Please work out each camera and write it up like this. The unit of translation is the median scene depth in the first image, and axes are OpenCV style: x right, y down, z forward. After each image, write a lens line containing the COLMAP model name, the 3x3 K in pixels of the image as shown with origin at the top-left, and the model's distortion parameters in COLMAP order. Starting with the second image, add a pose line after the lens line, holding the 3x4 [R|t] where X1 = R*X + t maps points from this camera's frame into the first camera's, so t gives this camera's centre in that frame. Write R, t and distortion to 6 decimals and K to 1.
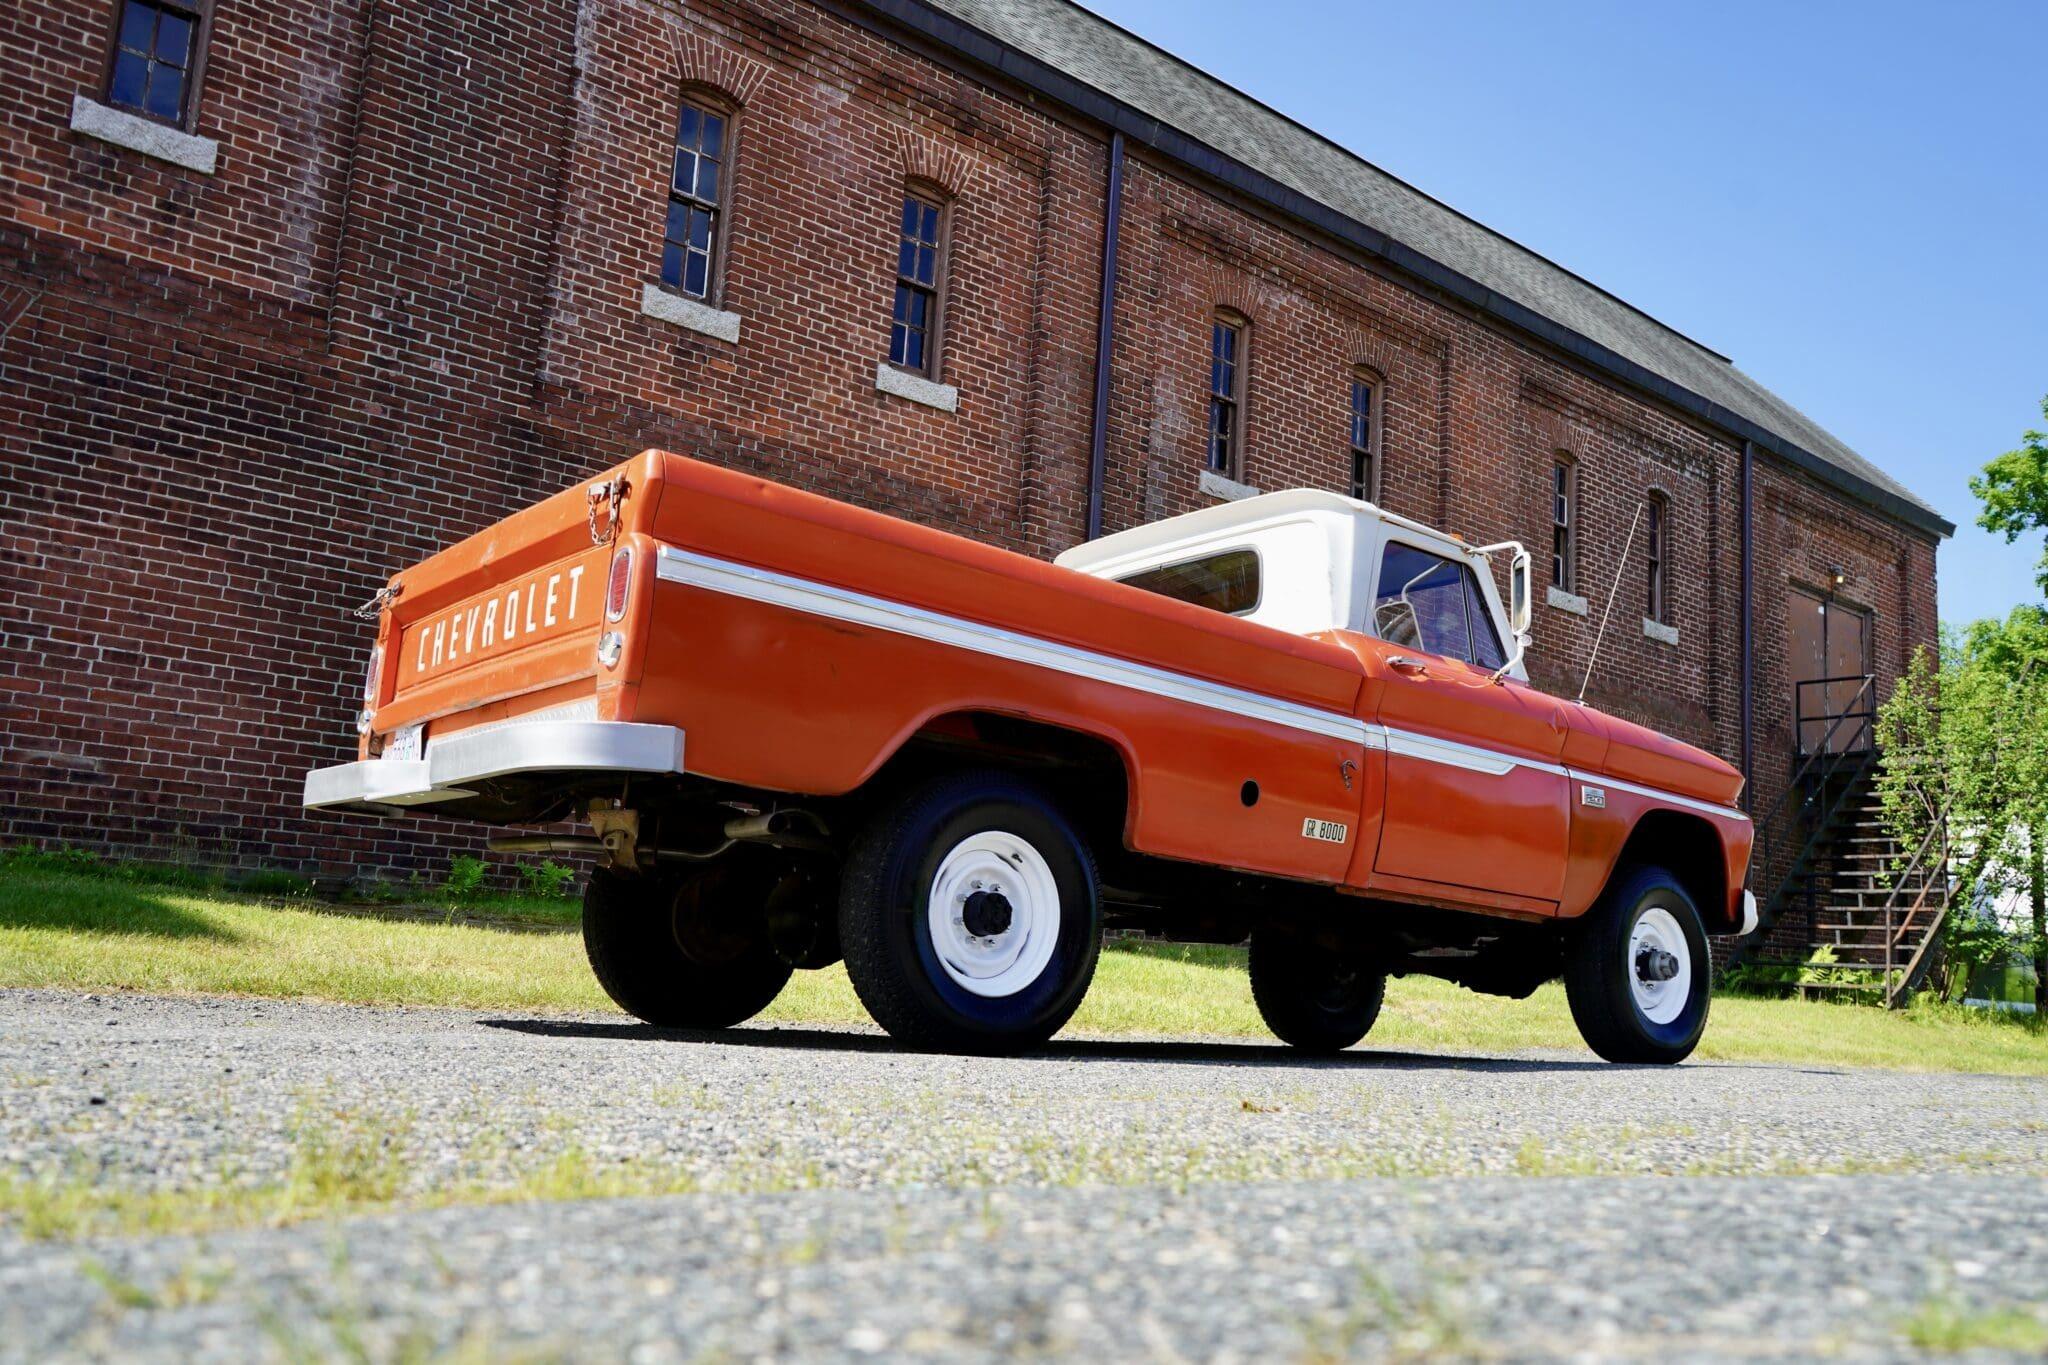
lens RADIAL K [[1667.0, 0, 1024.0], [0, 1667.0, 682.7], [0, 0, 1]] dist [-0.011671, 0.018597]
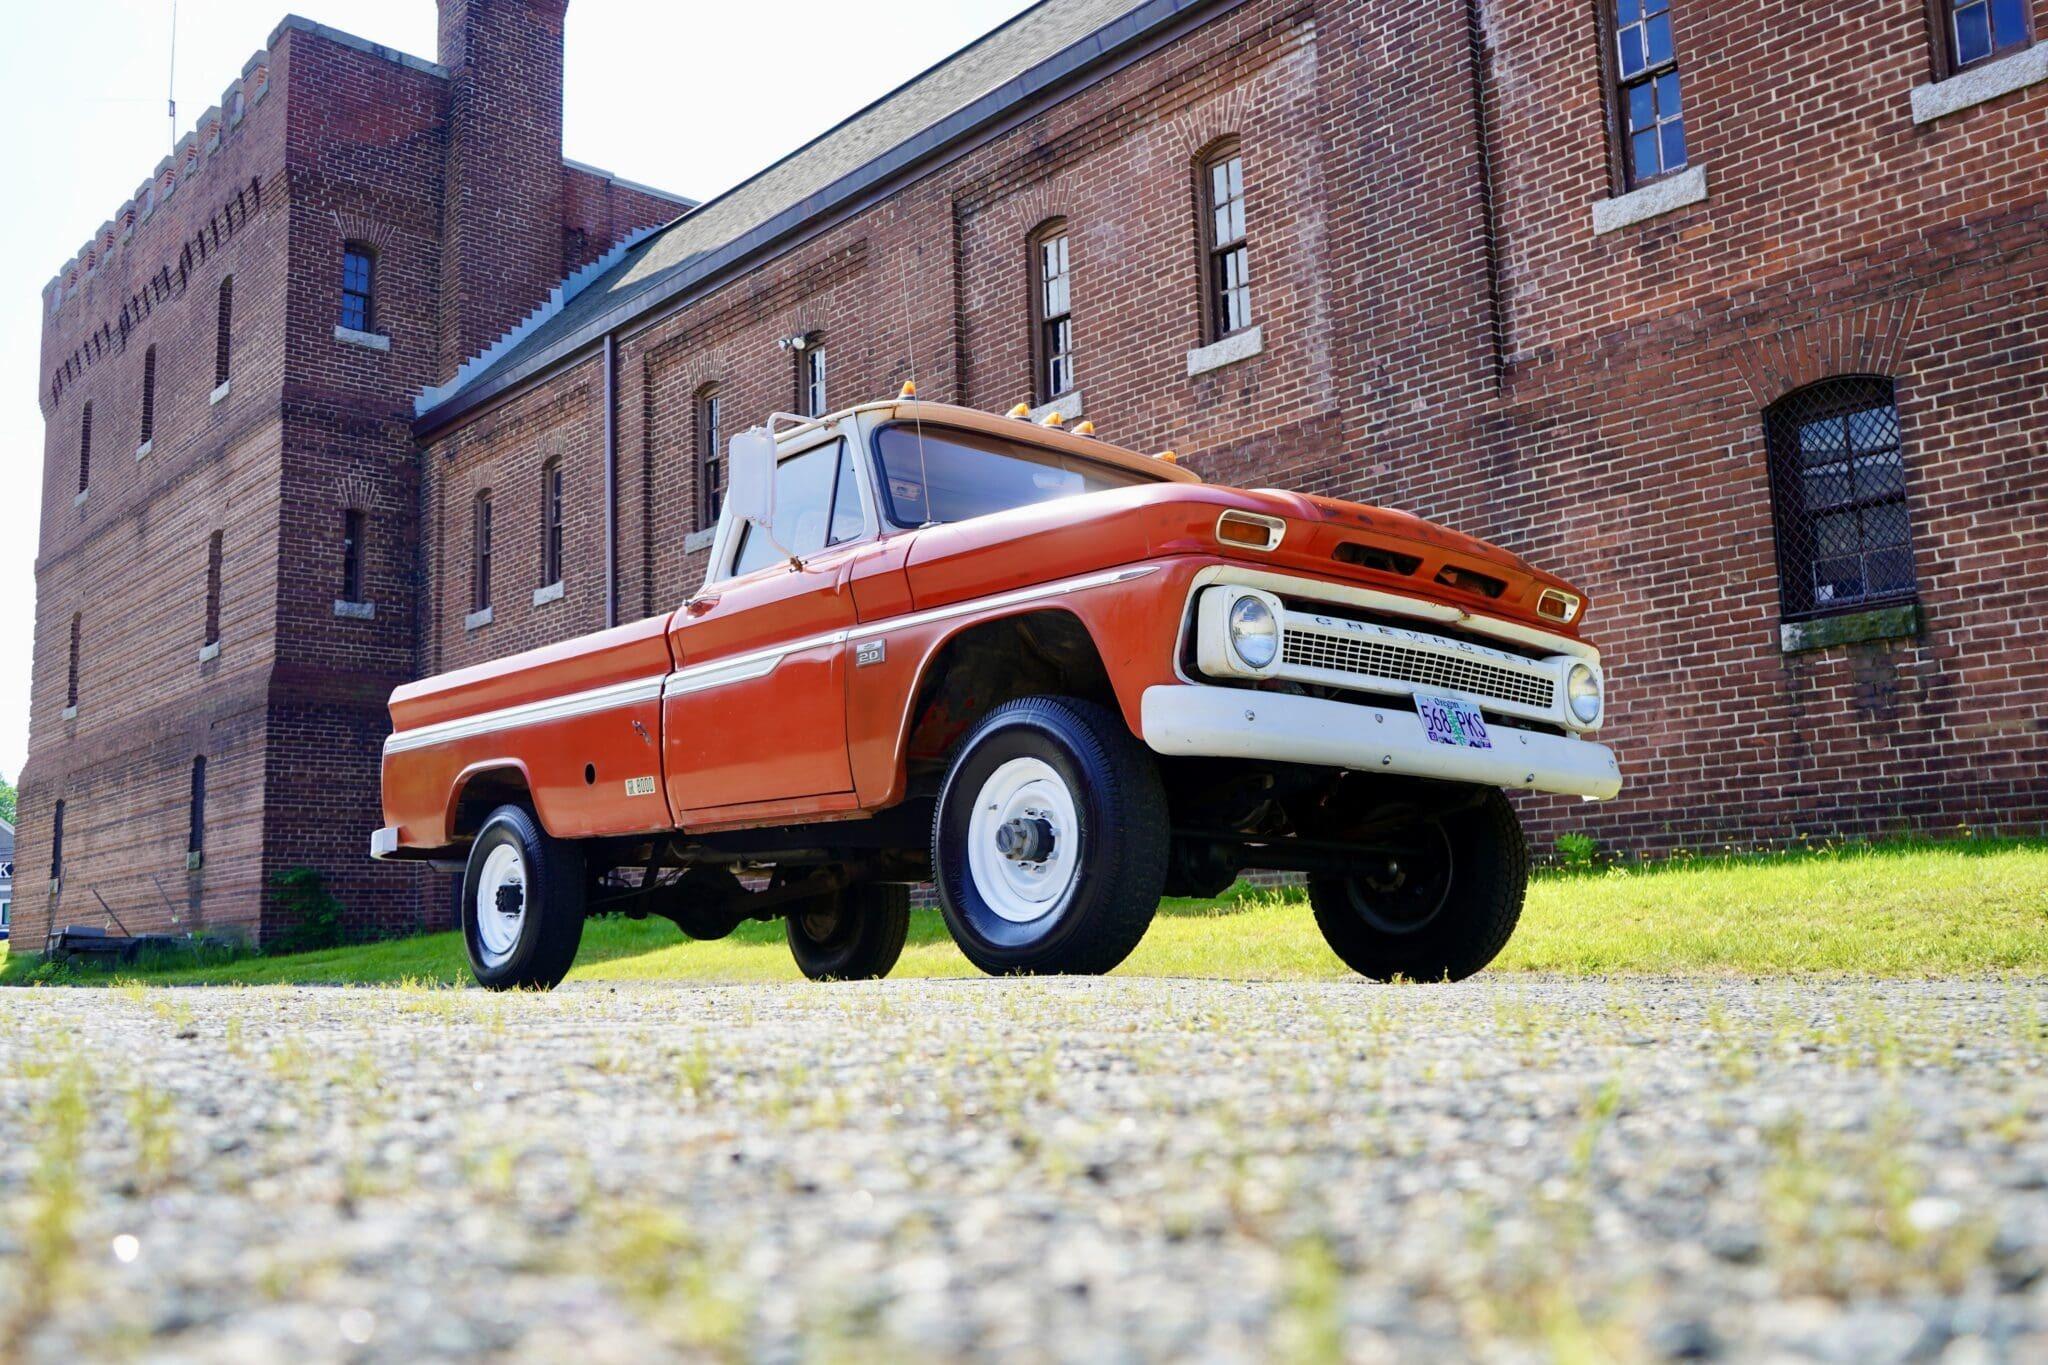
lens RADIAL K [[1753.1, 0, 1025.3], [0, 1753.1, 686.9], [0, 0, 1]] dist [-0.013902, 0.025773]
pose [[0.046621, -0.212743, -0.975995, 0.722922], [0.200104, 0.959242, -0.199533, 0.166015], [0.978665, -0.185999, 0.087291, 0.614179]]
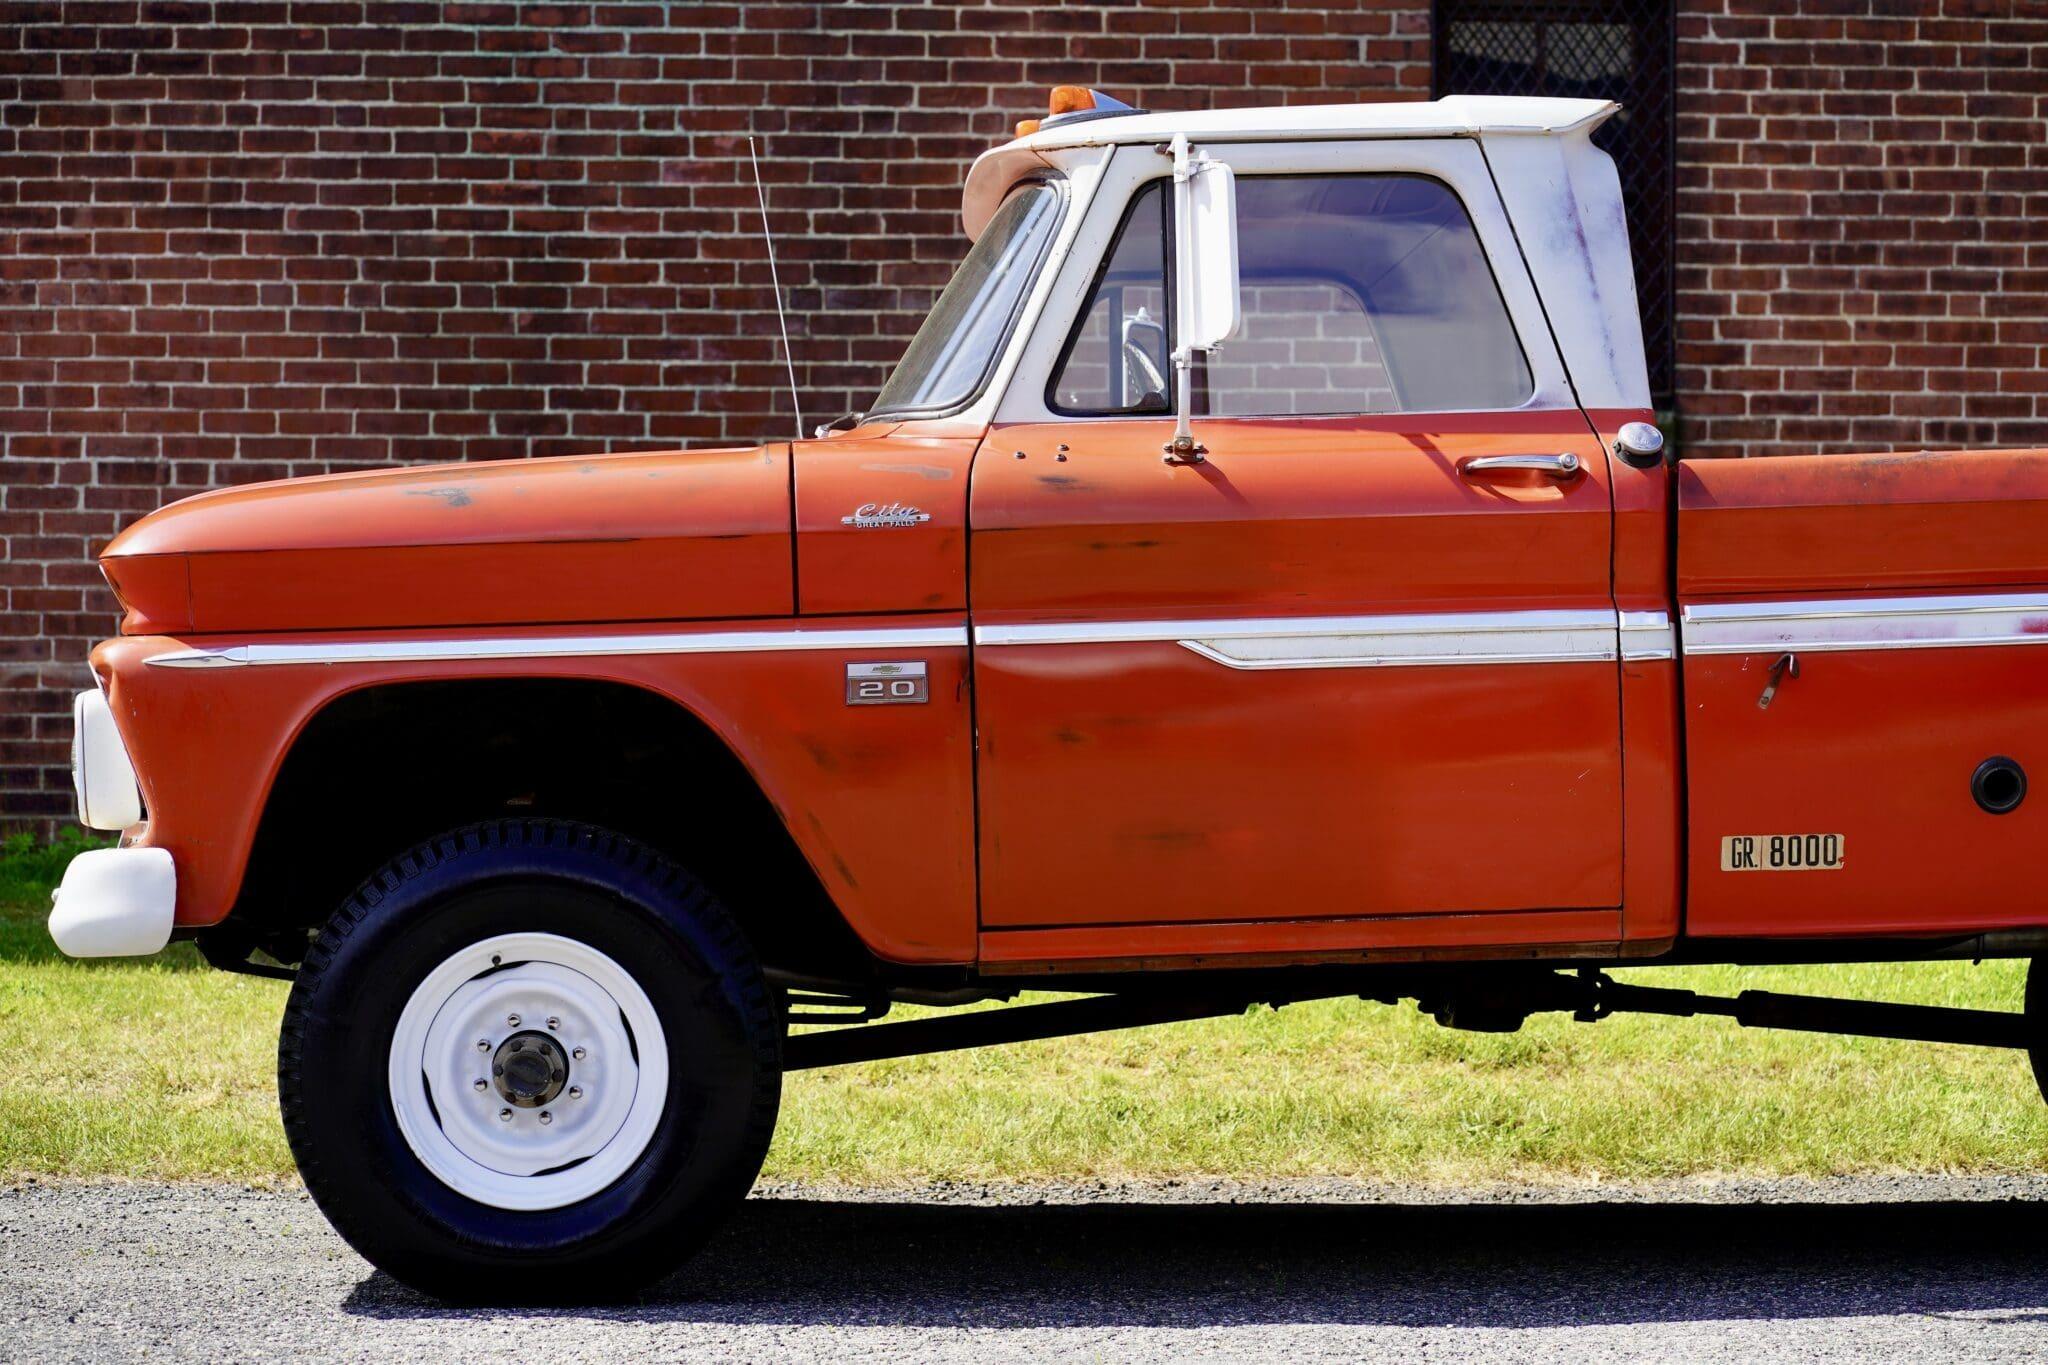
lens RADIAL K [[4810.0, 0, 1007.5], [0, 4810.0, 680.9], [0, 0, 1]] dist [-0.023430, 0.000000]
pose [[0.807564, -0.059028, -0.586818, 0.518169], [0.146613, 0.983838, 0.102800, -0.058844], [0.571266, -0.169053, 0.803167, -0.081153]]
